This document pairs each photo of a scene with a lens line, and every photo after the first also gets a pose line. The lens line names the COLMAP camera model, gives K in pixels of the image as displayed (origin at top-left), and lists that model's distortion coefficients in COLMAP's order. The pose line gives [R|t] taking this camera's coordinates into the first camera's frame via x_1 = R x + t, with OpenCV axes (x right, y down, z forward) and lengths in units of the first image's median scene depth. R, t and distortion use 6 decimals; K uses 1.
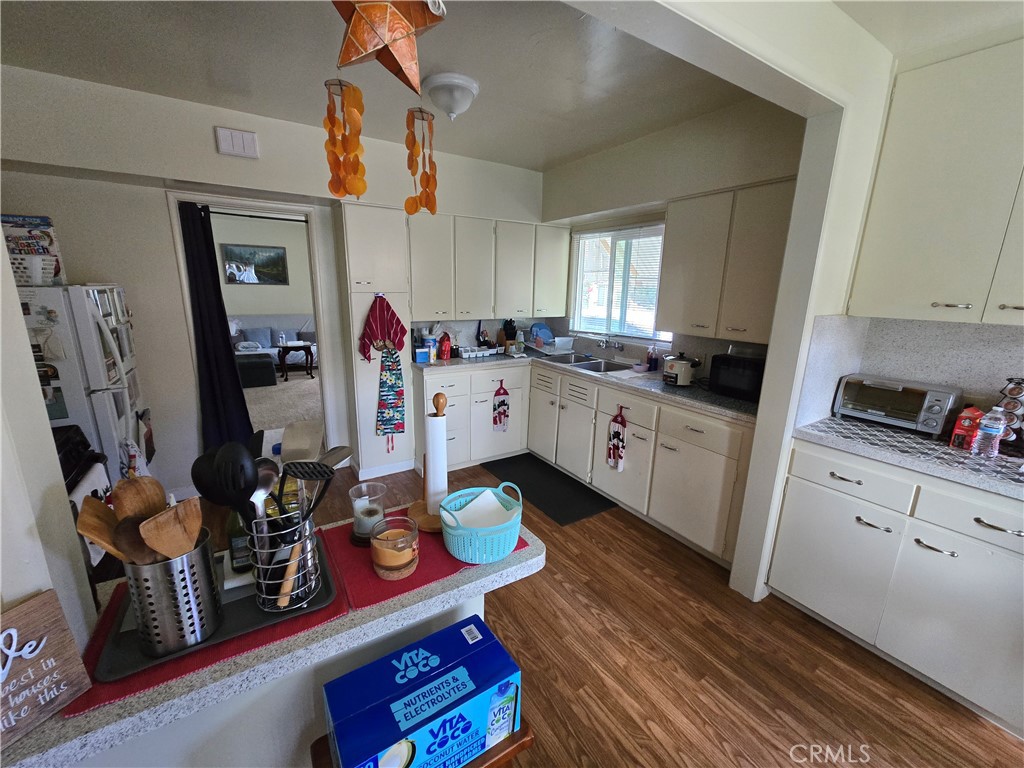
lens RADIAL K [[416.5, 0, 508.1], [0, 416.5, 385.3], [0, 0, 1]] dist [0.002099, 0.000831]
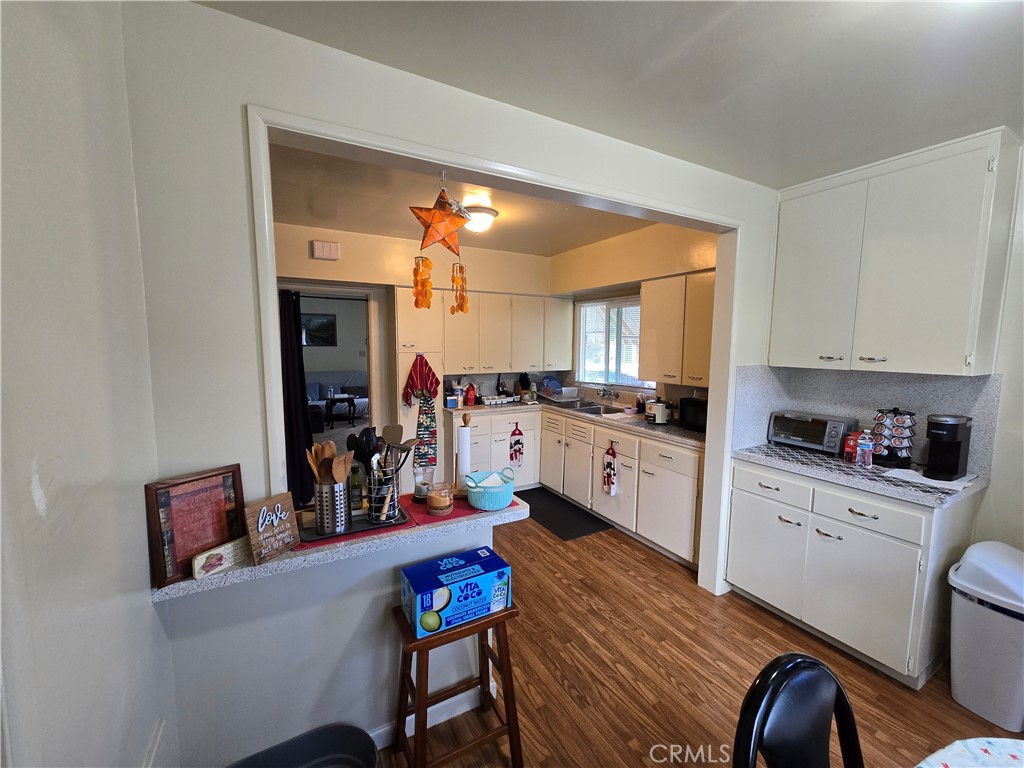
lens RADIAL K [[416.5, 0, 508.1], [0, 416.5, 385.3], [0, 0, 1]] dist [0.002099, 0.000831]
pose [[0.998186, -0.007882, -0.059690, 0.042408], [-0.000081, 0.991218, -0.132235, 0.052783], [0.060208, 0.132000, 0.989420, -0.270938]]
